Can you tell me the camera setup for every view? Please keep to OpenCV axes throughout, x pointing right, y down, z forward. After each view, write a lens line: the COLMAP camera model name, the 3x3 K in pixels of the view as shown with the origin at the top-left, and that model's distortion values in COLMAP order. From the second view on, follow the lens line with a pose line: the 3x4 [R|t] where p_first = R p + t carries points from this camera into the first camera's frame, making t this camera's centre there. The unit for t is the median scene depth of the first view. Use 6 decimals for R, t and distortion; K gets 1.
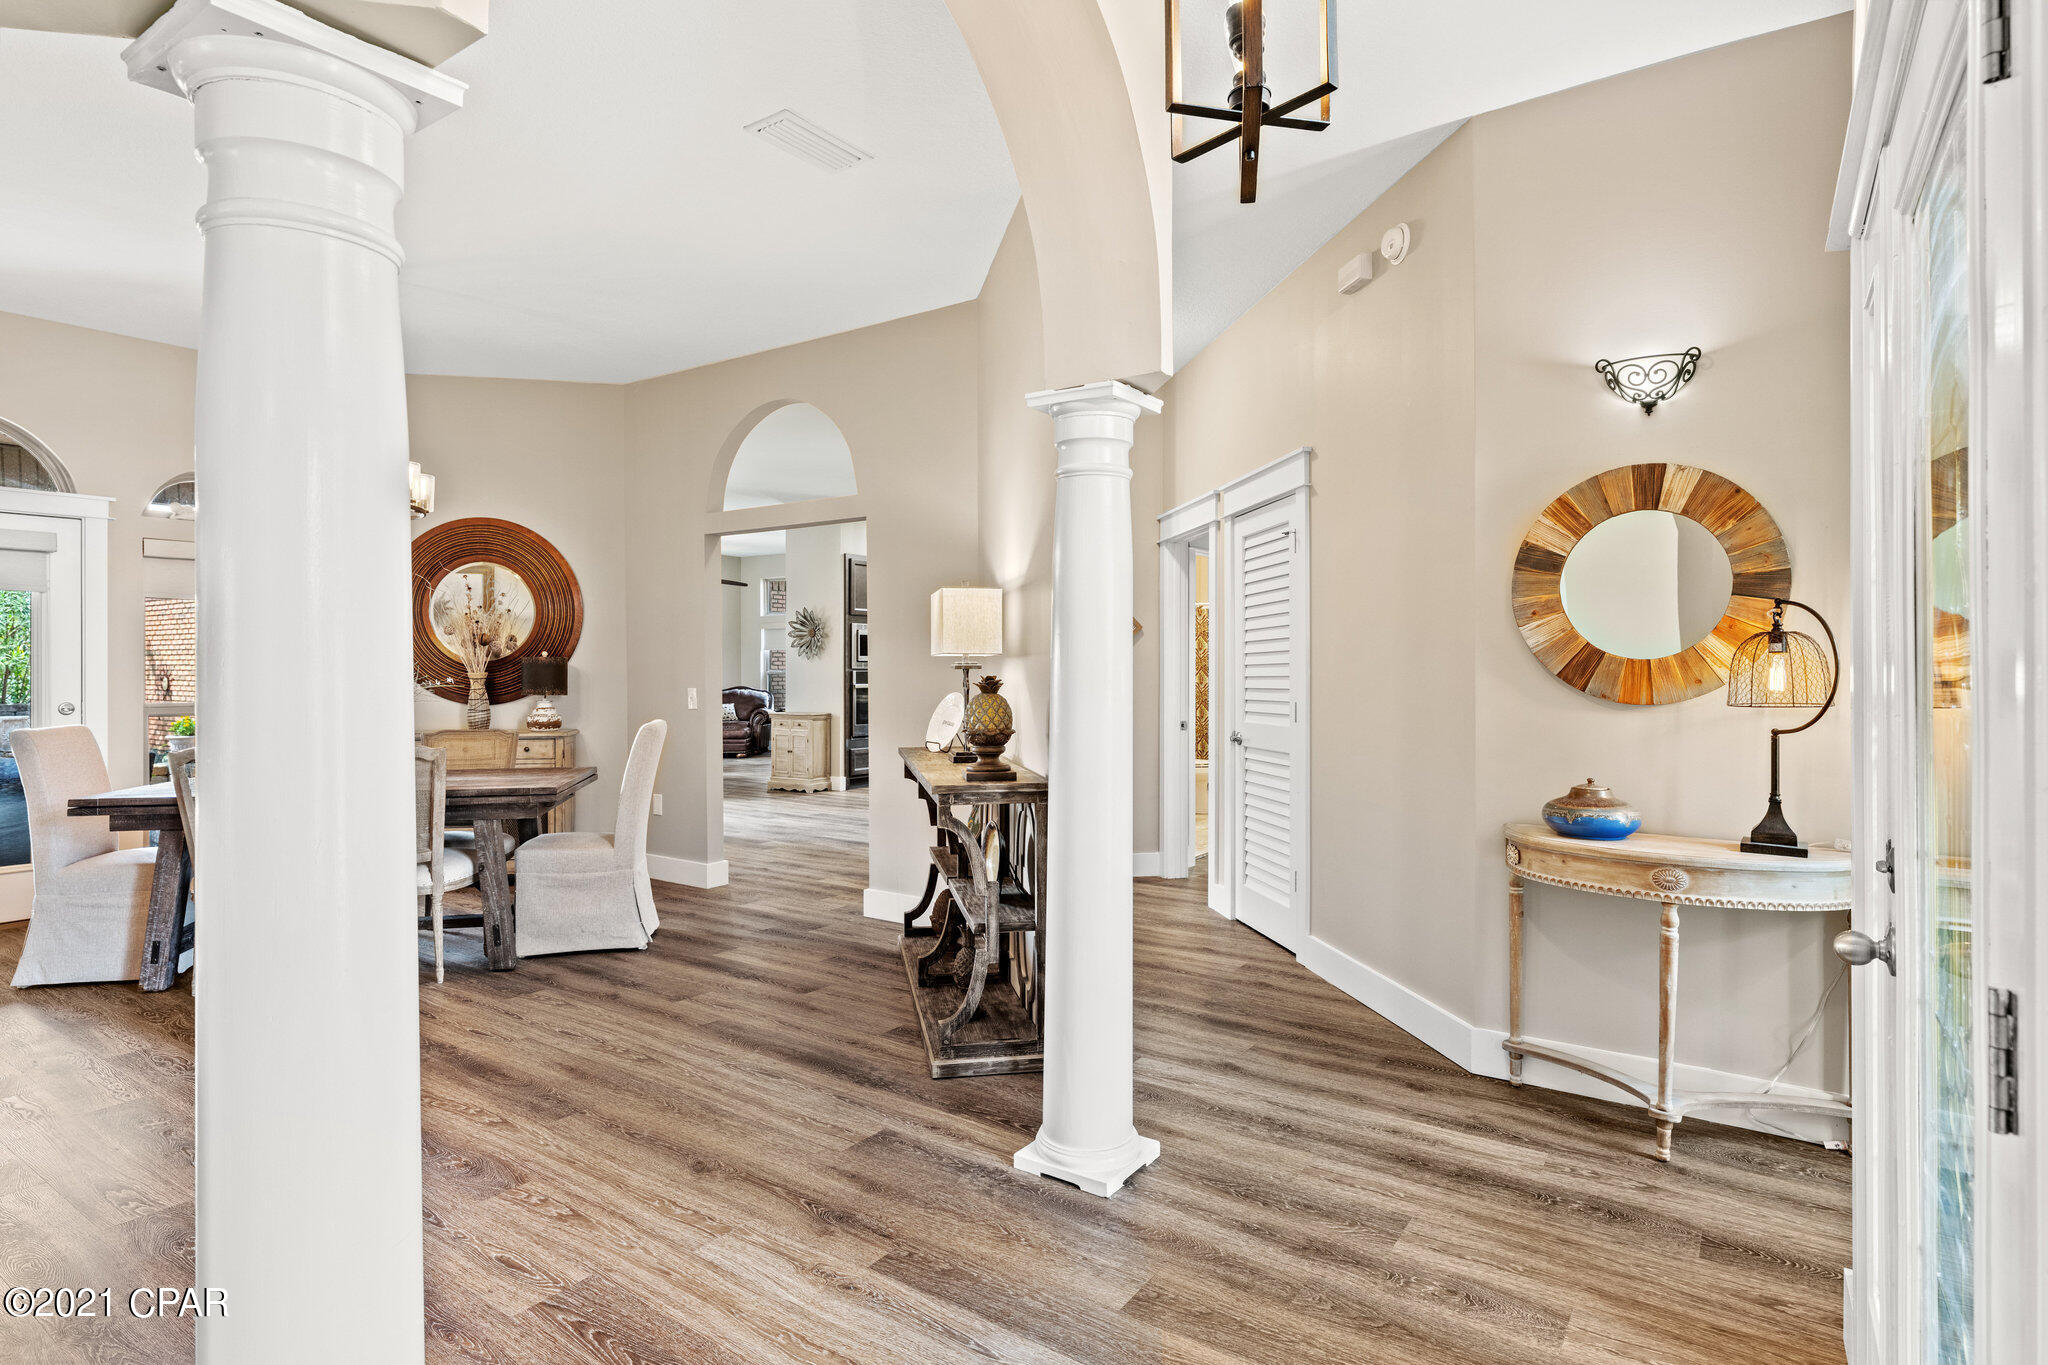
lens RADIAL K [[1046.2, 0, 1023.5], [0, 1046.2, 673.8], [0, 0, 1]] dist [-0.001476, -0.000201]
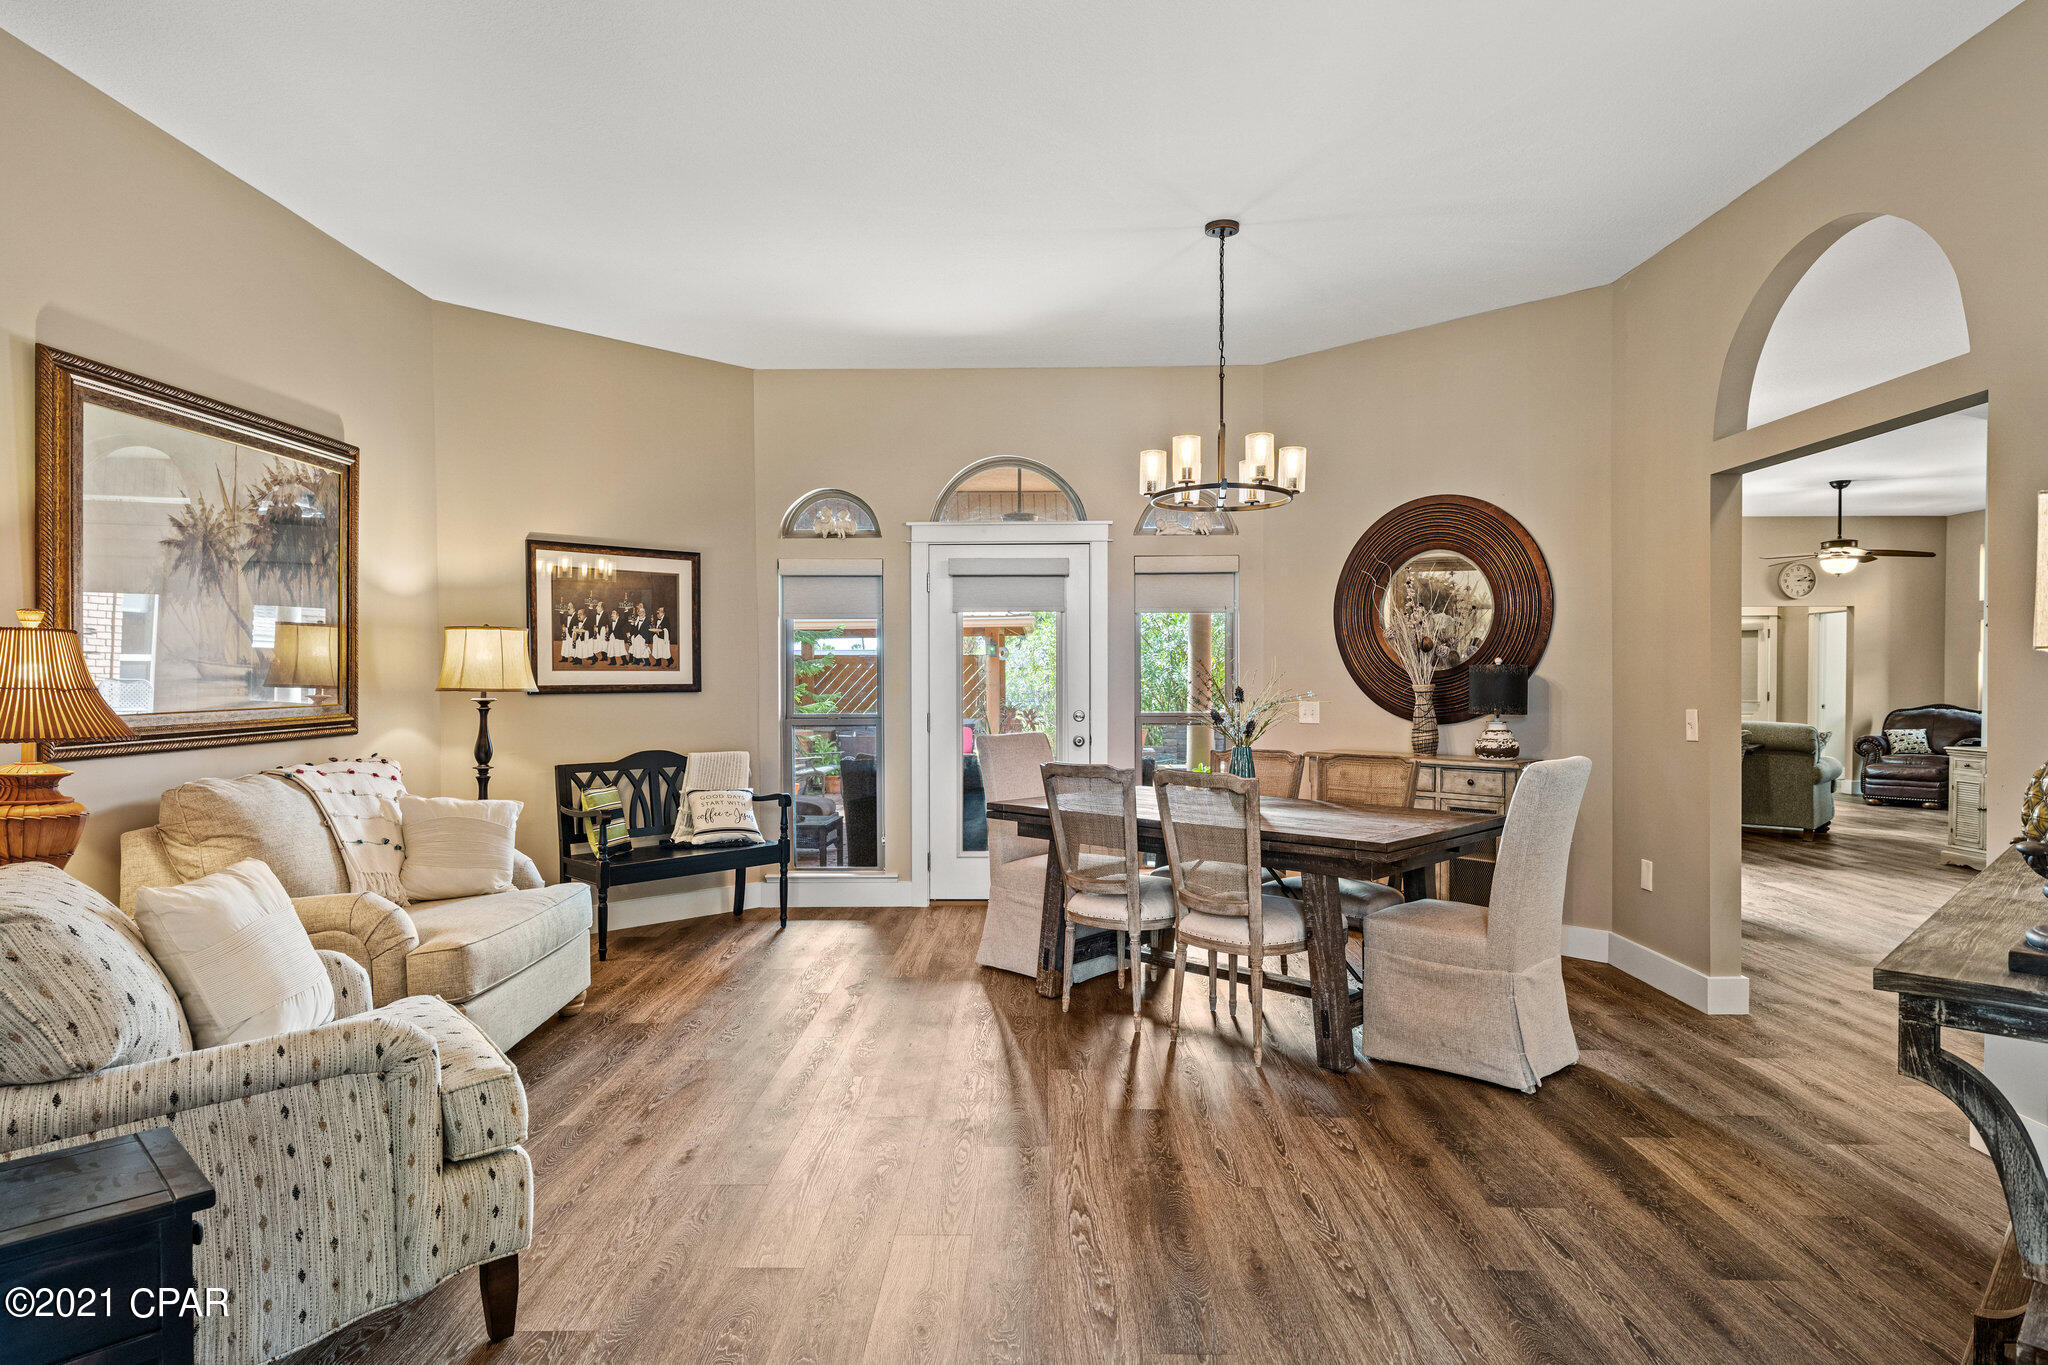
lens RADIAL K [[1136.9, 0, 1033.2], [0, 1136.9, 703.4], [0, 0, 1]] dist [0.001861, 0.000510]
pose [[0.558659, 0.018074, -0.829201, 0.050959], [-0.003624, 0.999806, 0.019351, -0.002694], [0.829390, -0.007806, 0.558616, 0.247968]]
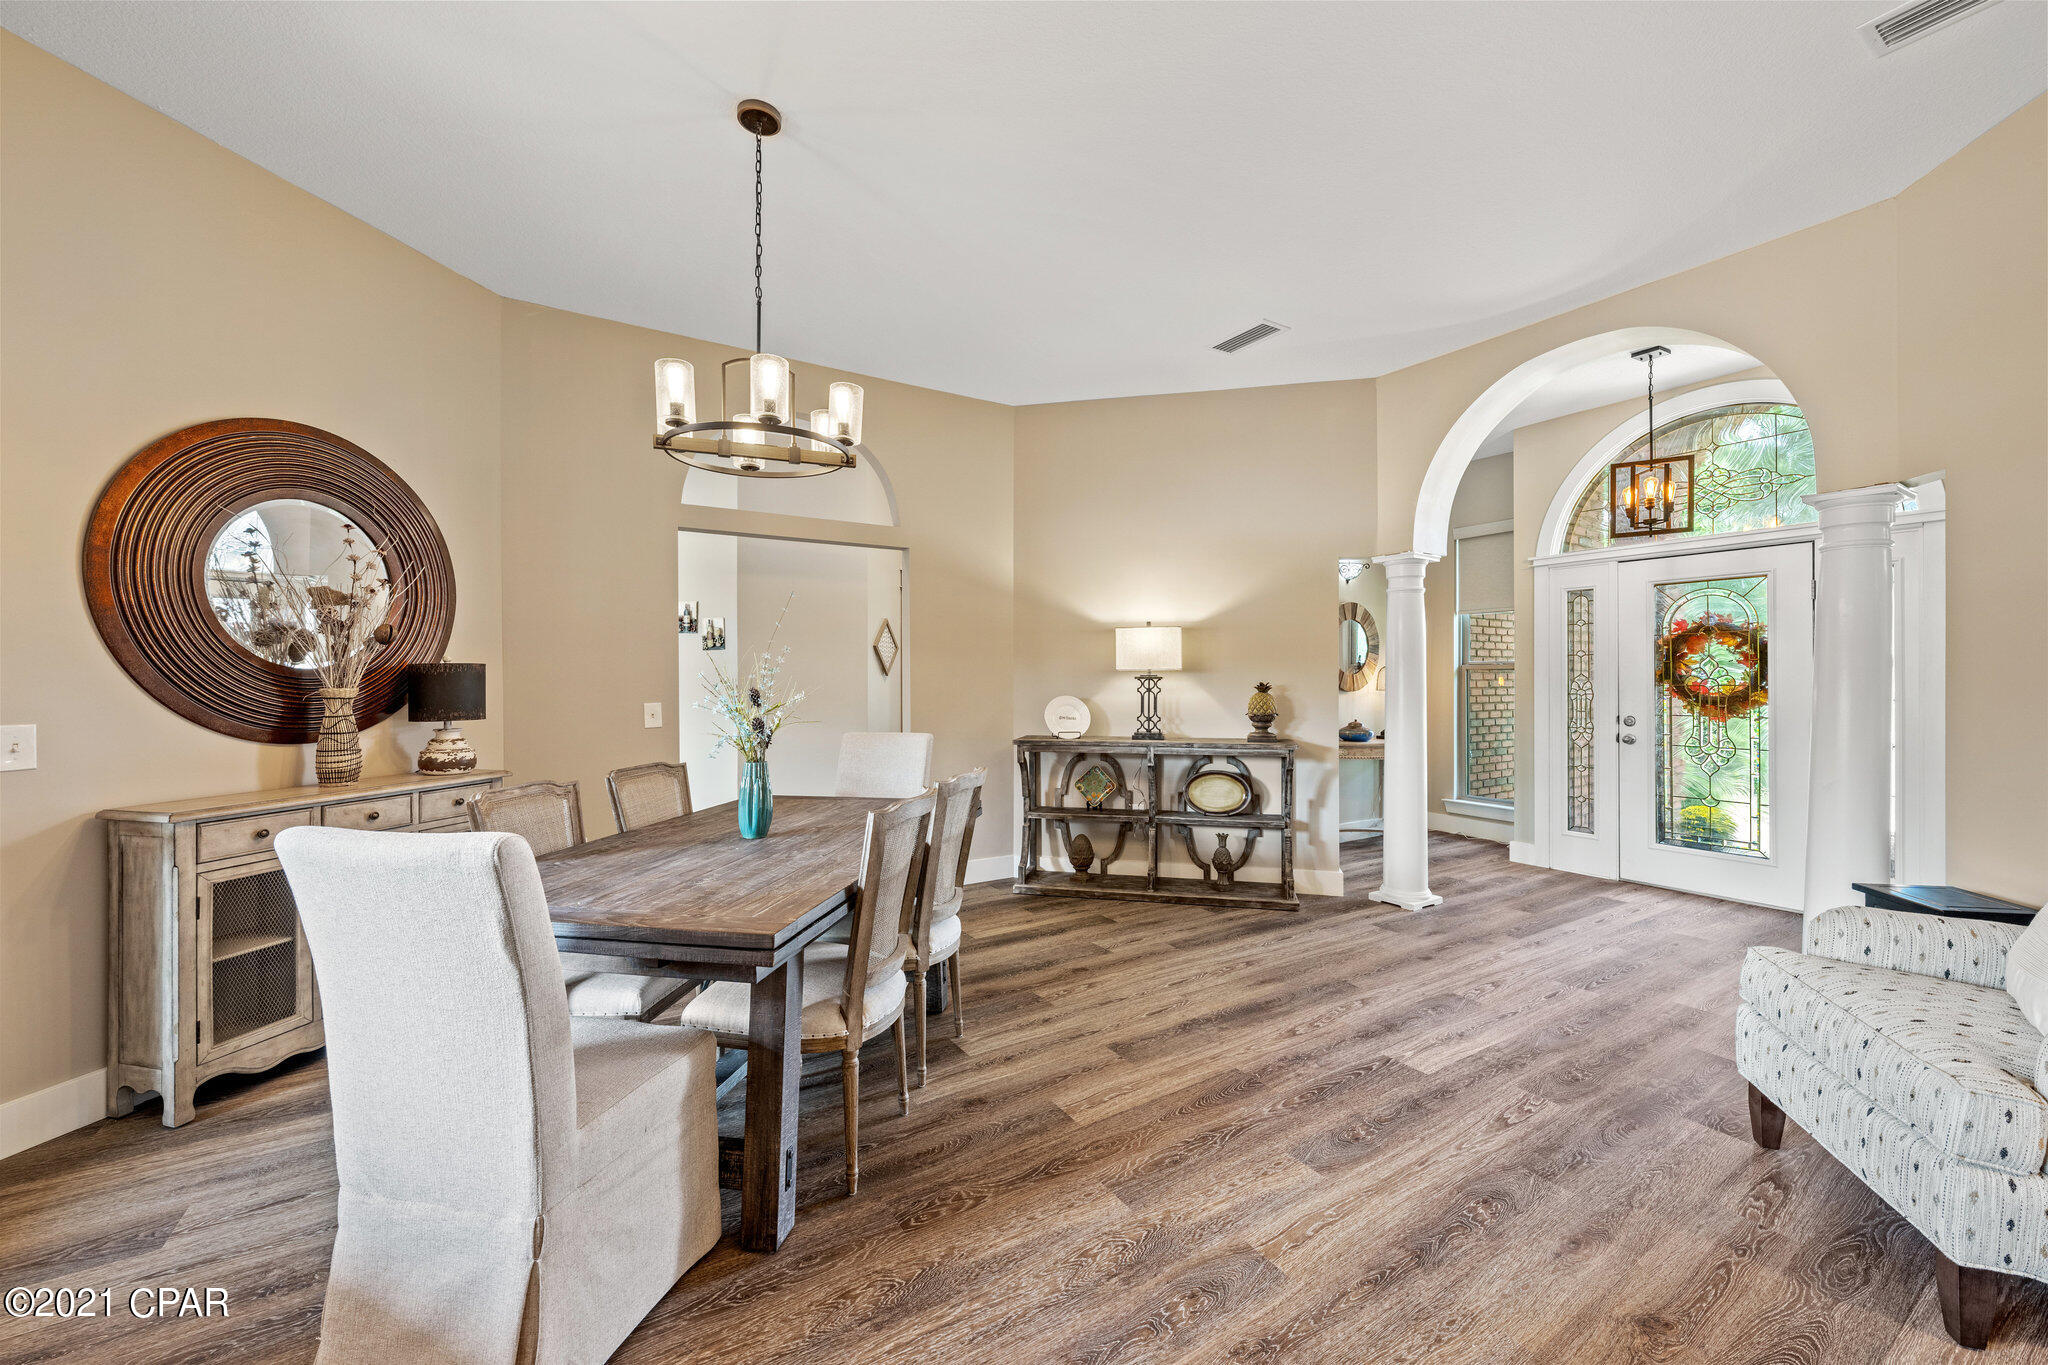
lens RADIAL K [[762.3, 0, 1022.0], [0, 762.3, 675.2], [0, 0, 1]] dist [-0.000701, 0.000046]
pose [[0.413198, 0.004410, 0.910631, -0.773414], [0.002444, 0.999979, -0.005952, -0.005936], [-0.910638, 0.004685, 0.413179, 0.466279]]
